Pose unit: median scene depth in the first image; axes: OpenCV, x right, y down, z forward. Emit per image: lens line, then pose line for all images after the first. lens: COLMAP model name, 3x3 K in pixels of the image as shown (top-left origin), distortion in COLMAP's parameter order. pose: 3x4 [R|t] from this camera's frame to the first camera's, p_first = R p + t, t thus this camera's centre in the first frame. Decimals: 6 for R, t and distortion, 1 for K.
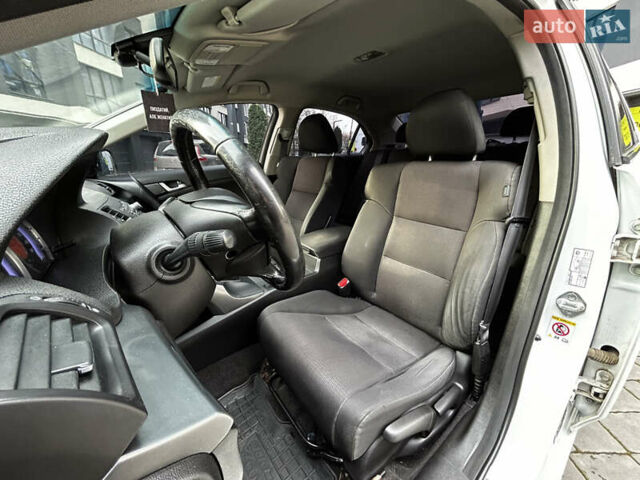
lens RADIAL K [[257.9, 0, 318.1], [0, 257.9, 239.5], [0, 0, 1]] dist [-0.002022, -0.000019]
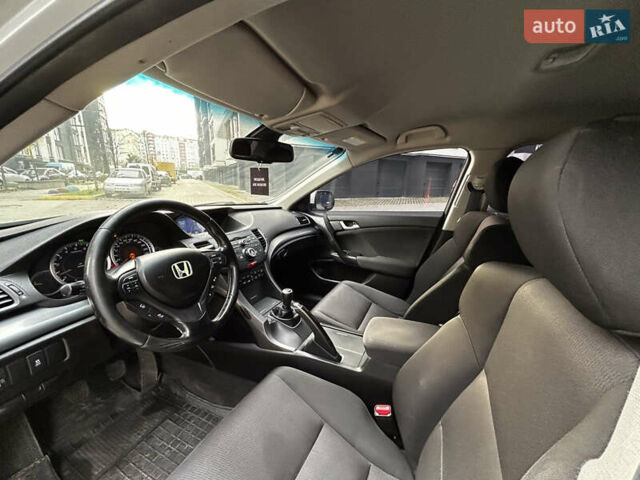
lens RADIAL K [[257.9, 0, 318.1], [0, 257.9, 239.5], [0, 0, 1]] dist [-0.002022, -0.000019]
pose [[0.469288, 0.214785, -0.856525, 0.392558], [-0.296418, 0.952004, 0.076320, -0.203185], [0.831808, 0.218074, 0.510431, 0.322272]]
